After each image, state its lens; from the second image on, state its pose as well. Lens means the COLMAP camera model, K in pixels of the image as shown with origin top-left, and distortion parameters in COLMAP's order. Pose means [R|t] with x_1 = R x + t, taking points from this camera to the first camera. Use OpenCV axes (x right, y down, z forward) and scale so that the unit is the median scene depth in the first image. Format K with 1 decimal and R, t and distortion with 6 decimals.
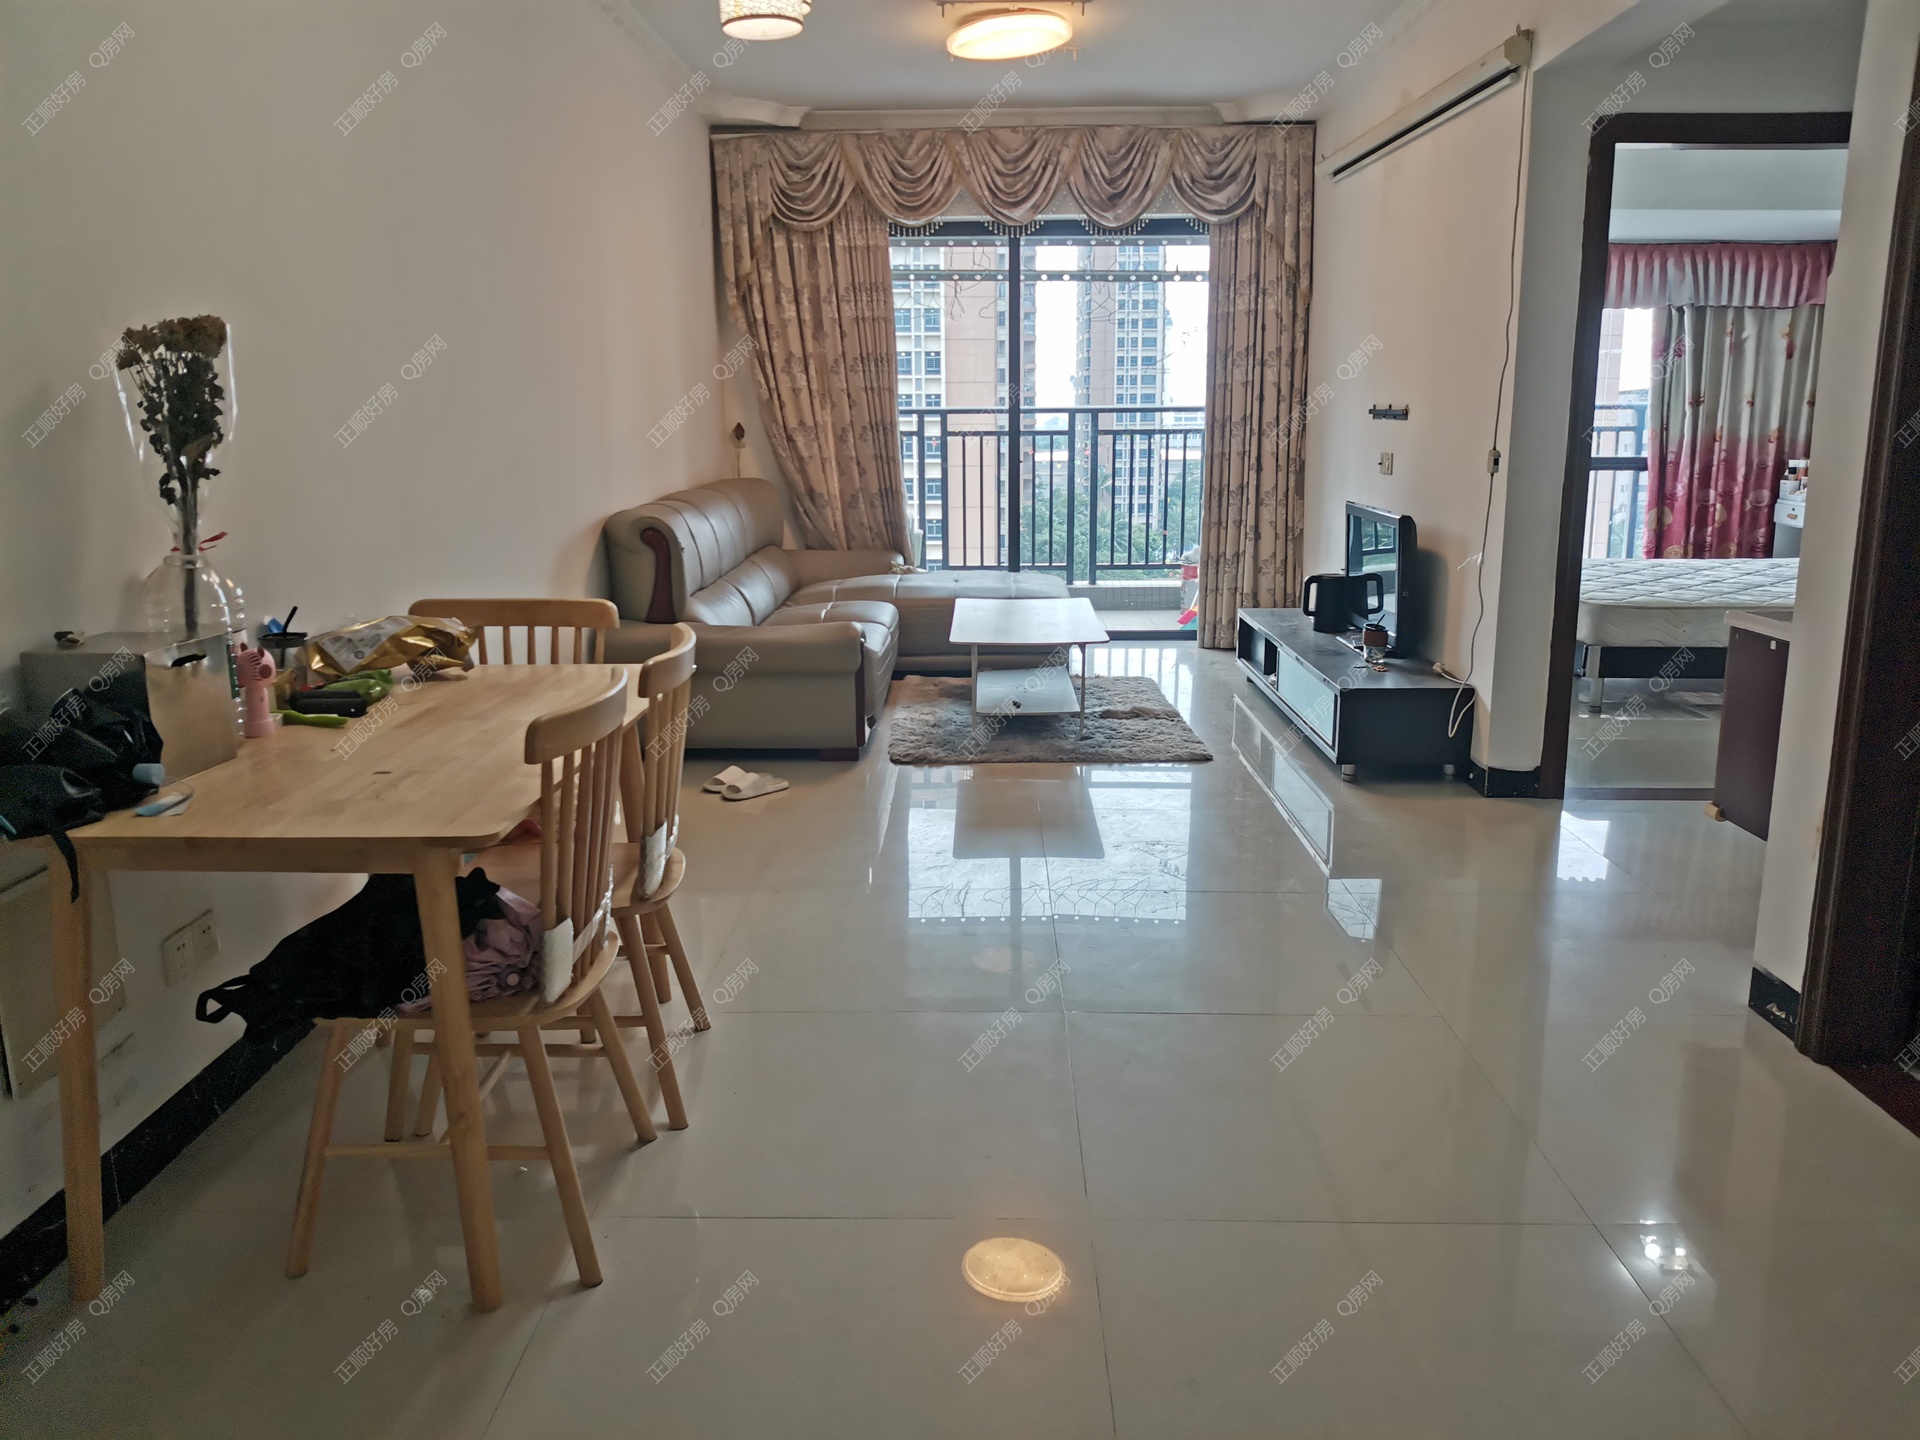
lens RADIAL K [[1470.1, 0, 962.3], [0, 1470.1, 738.5], [0, 0, 1]] dist [0.012480, -0.054065]
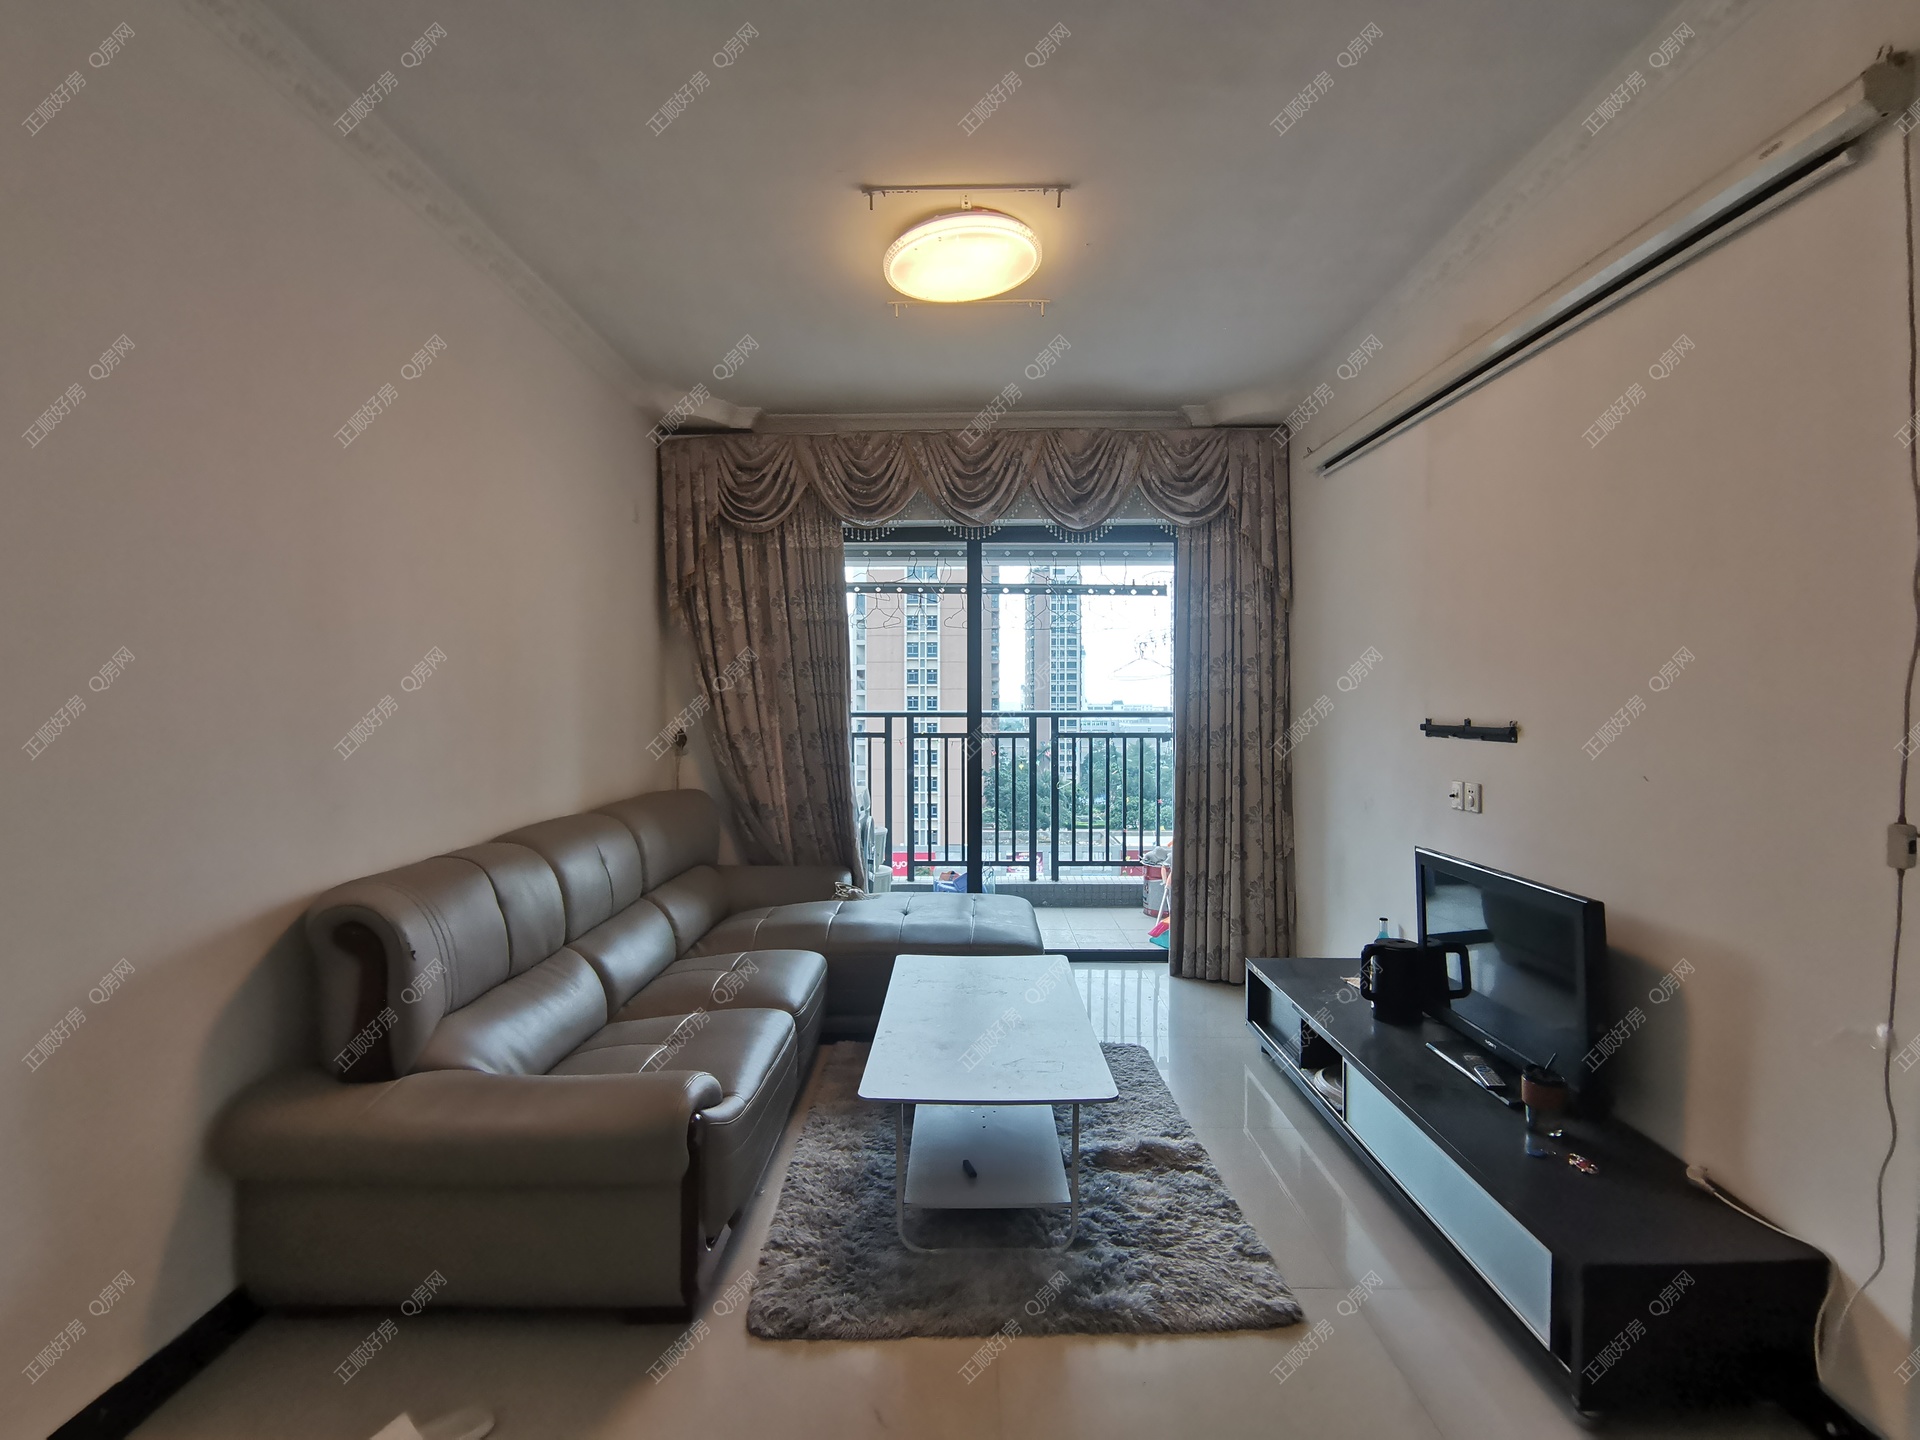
lens RADIAL K [[941.1, 0, 955.8], [0, 941.1, 724.4], [0, 0, 1]] dist [-0.002542, 0.001813]
pose [[0.999982, 0.005690, 0.001814, 0.022781], [-0.005217, 0.980087, -0.198500, -0.102811], [-0.002908, 0.198487, 0.980099, 0.426389]]
